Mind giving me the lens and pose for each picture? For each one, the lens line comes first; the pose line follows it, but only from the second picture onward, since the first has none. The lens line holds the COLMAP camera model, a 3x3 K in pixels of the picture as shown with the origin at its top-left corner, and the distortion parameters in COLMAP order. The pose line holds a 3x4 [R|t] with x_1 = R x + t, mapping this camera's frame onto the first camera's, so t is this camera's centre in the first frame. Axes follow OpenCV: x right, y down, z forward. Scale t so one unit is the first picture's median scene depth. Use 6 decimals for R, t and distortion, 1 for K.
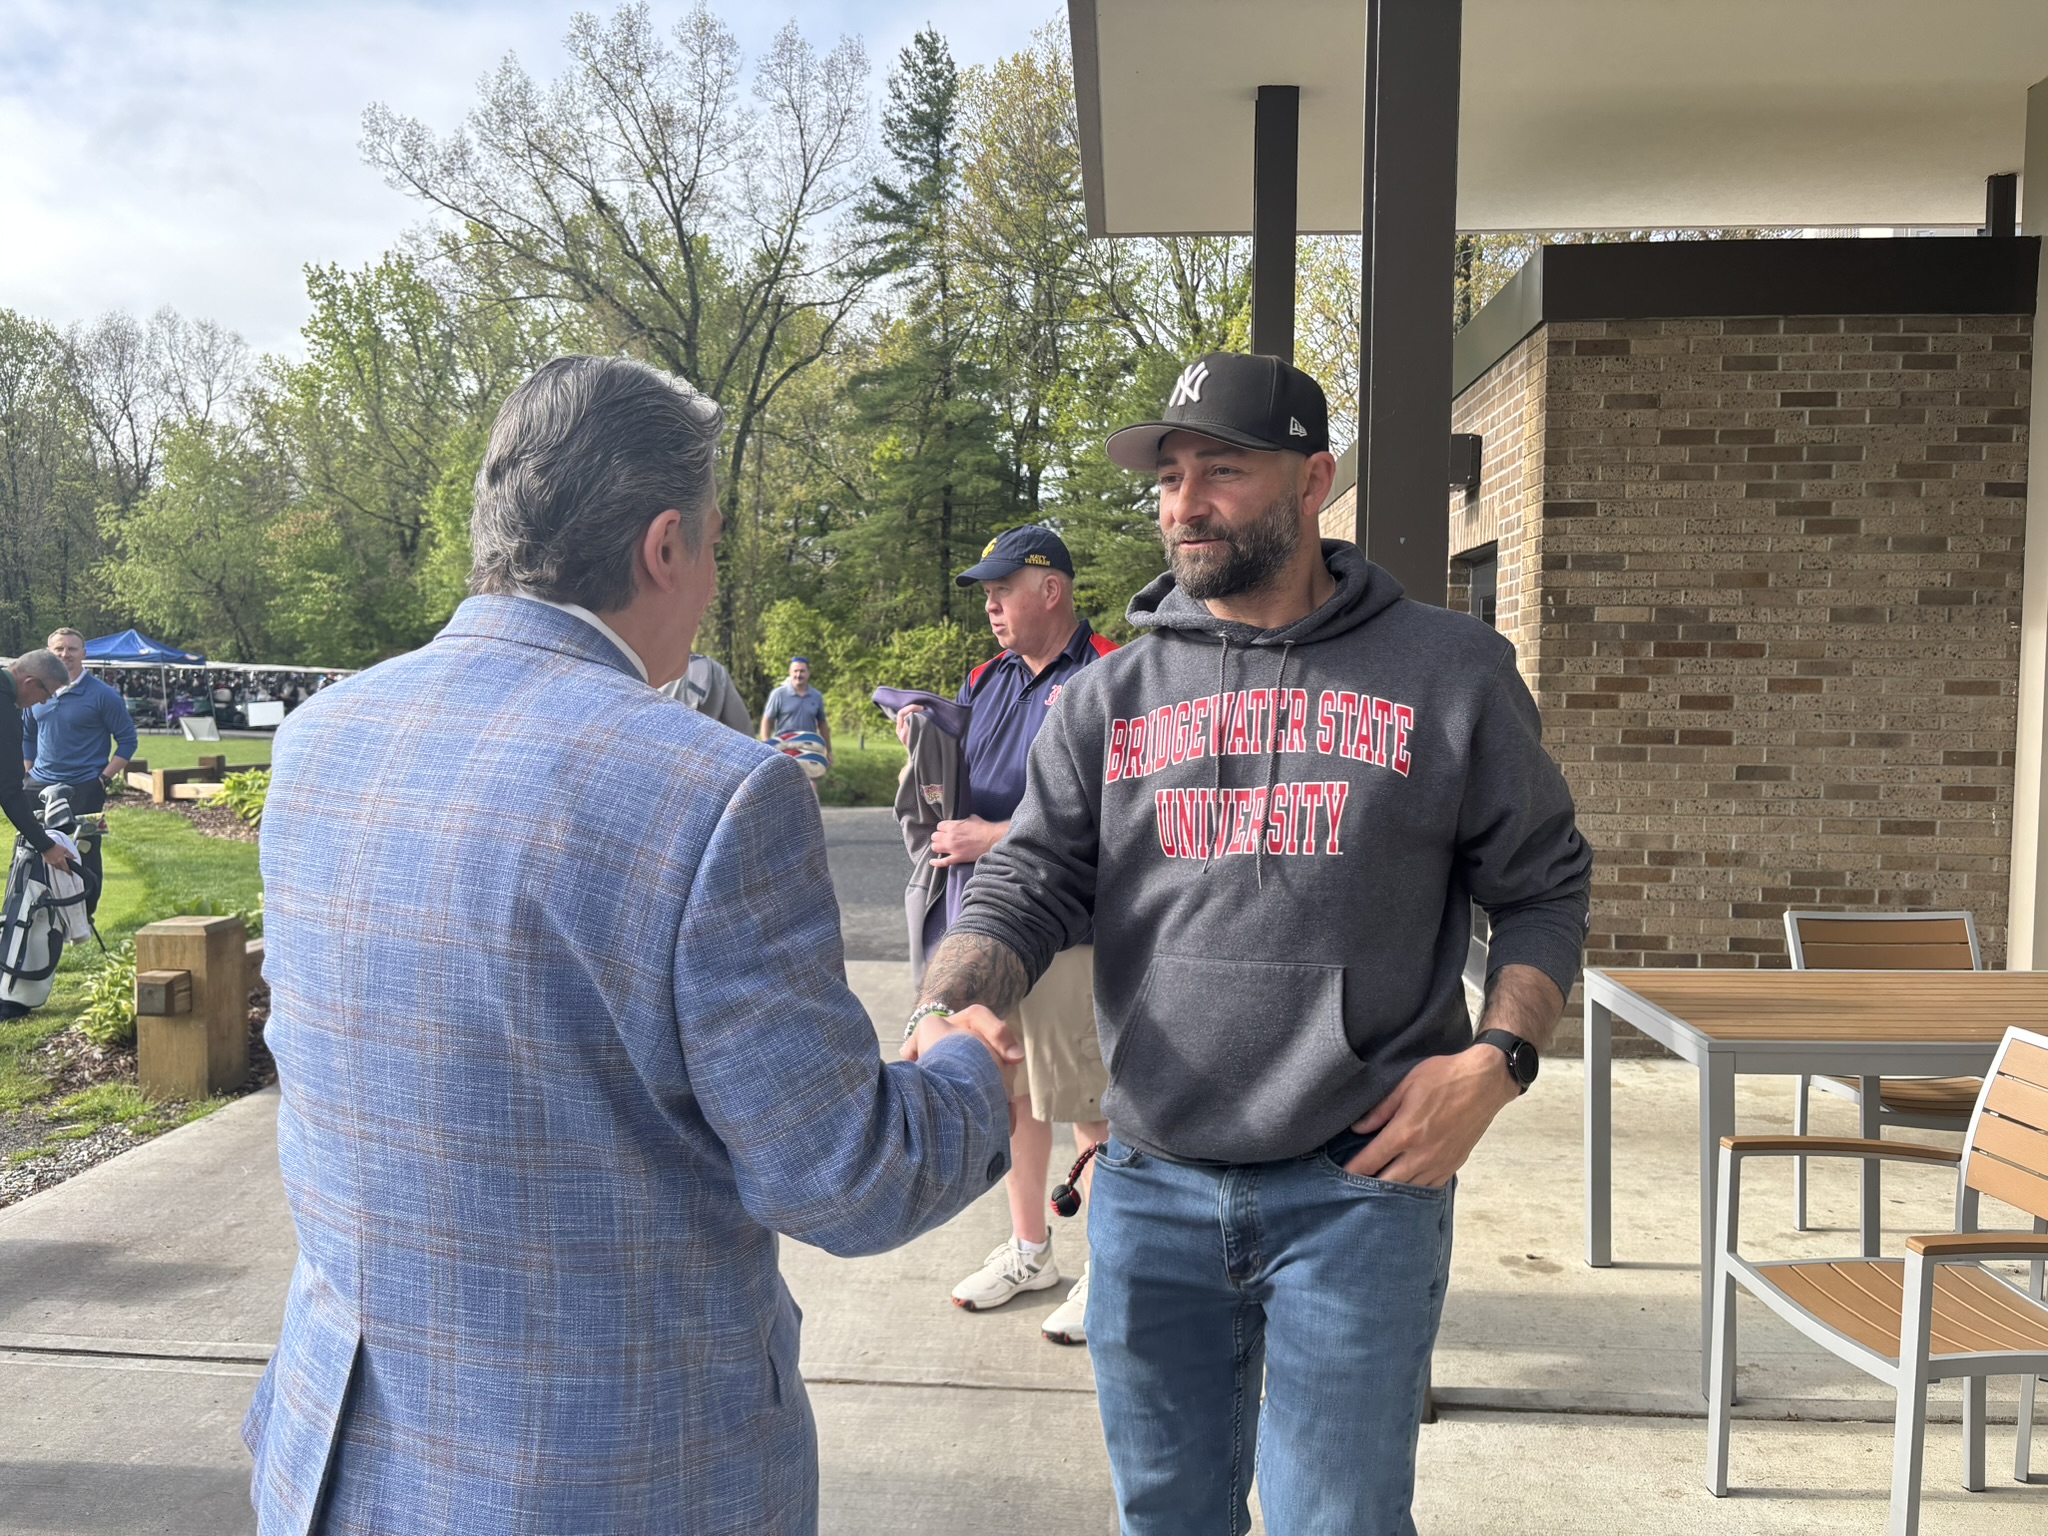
lens RADIAL K [[1536.5, 0, 981.4], [0, 1536.5, 776.6], [0, 0, 1]] dist [0.037420, -0.043201]
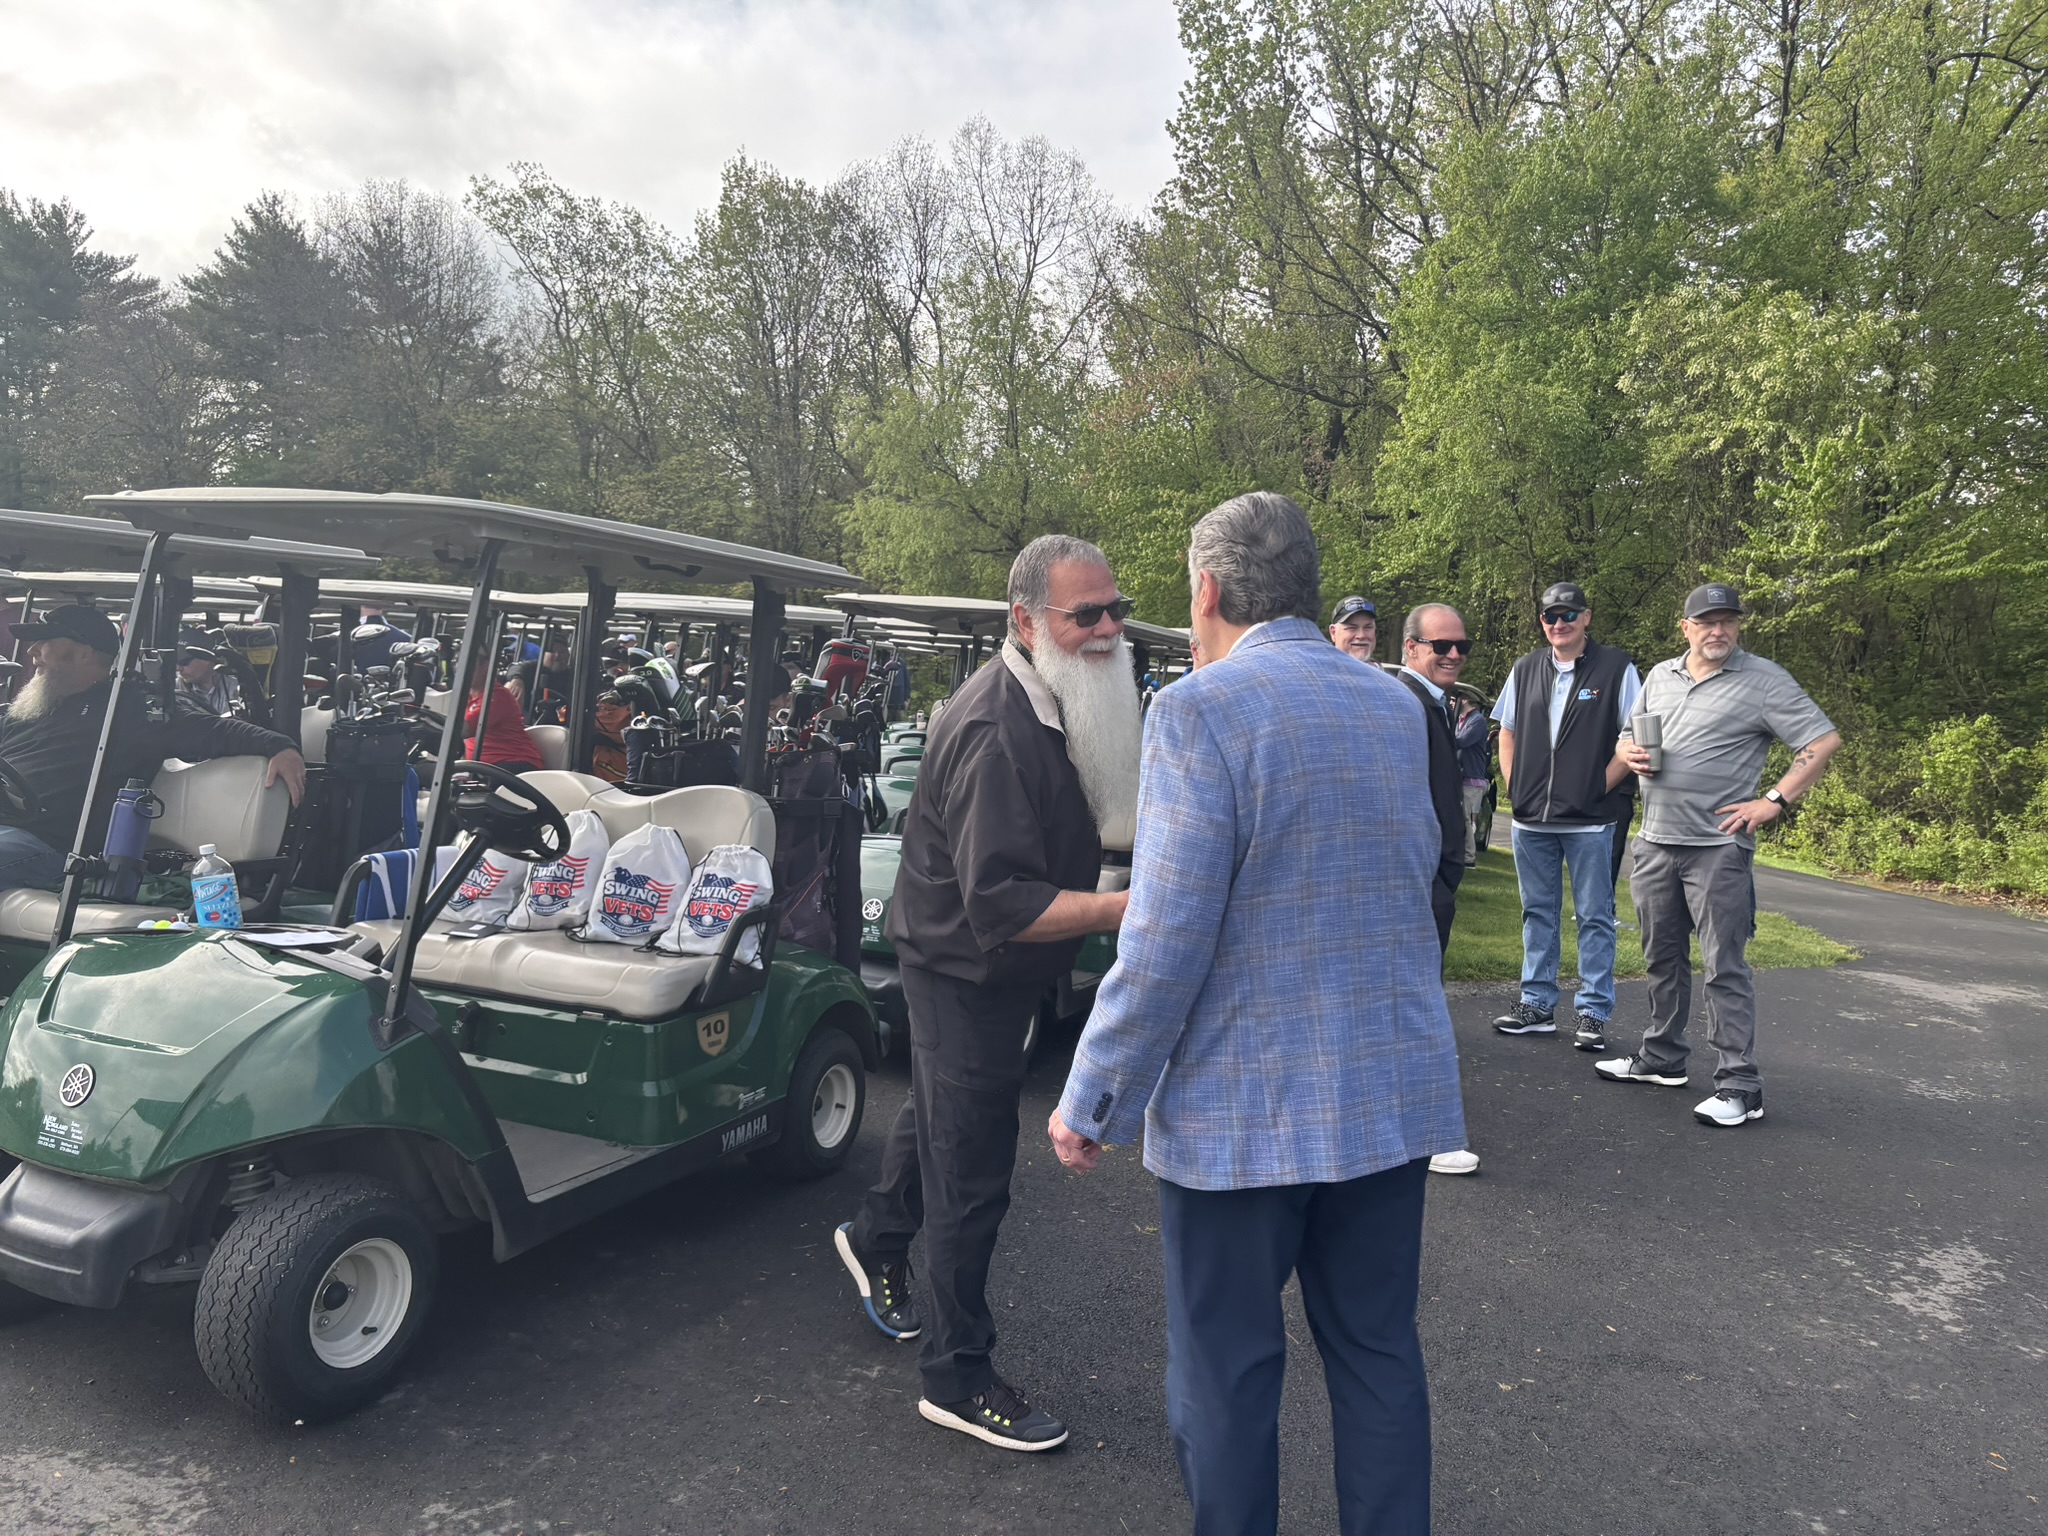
lens RADIAL K [[1536.5, 0, 1082.2], [0, 1536.5, 783.8], [0, 0, 1]] dist [0.037420, -0.043201]
pose [[0.891769, 0.033835, -0.451224, -0.247933], [-0.038536, 0.999256, -0.001230, -0.035672], [0.450847, 0.018485, 0.892410, 0.595859]]
